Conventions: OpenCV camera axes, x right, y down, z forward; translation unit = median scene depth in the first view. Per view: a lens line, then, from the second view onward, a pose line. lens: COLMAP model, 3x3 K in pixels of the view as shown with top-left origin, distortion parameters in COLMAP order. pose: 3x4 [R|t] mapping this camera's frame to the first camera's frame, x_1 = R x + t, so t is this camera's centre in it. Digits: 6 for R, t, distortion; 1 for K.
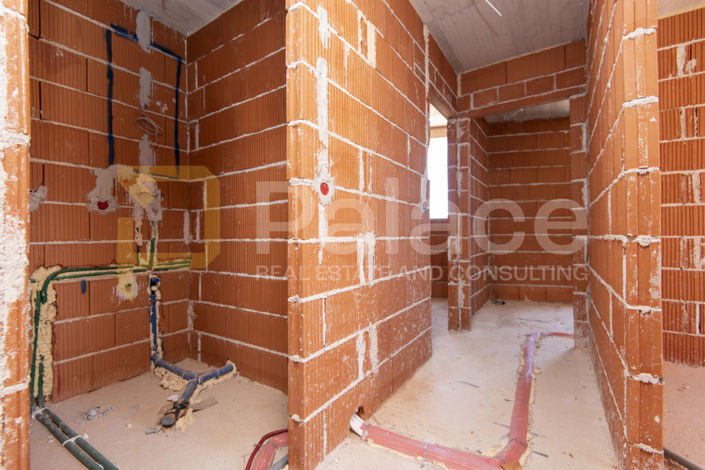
lens RADIAL K [[318.1, 0, 352.5], [0, 318.1, 235.0], [0, 0, 1]] dist [-0.001035, -0.000878]
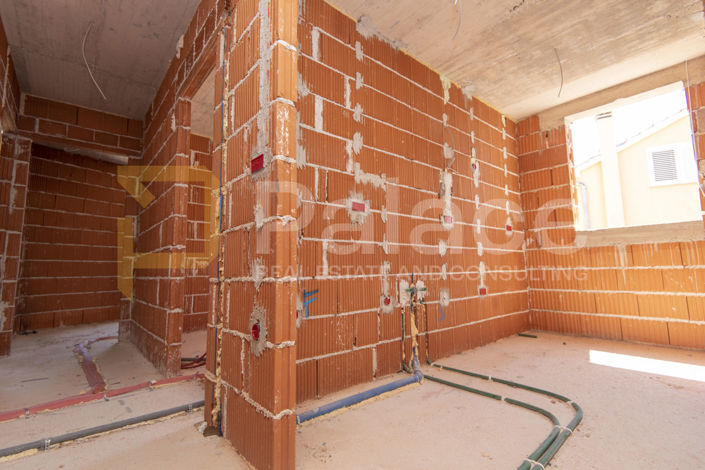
lens RADIAL K [[332.3, 0, 357.2], [0, 332.3, 233.4], [0, 0, 1]] dist [0.003996, -0.001150]
pose [[0.276075, 0.111948, 0.954594, -0.343748], [0.014117, 0.992614, -0.120490, 0.079181], [-0.961032, 0.046740, 0.272455, -0.294356]]
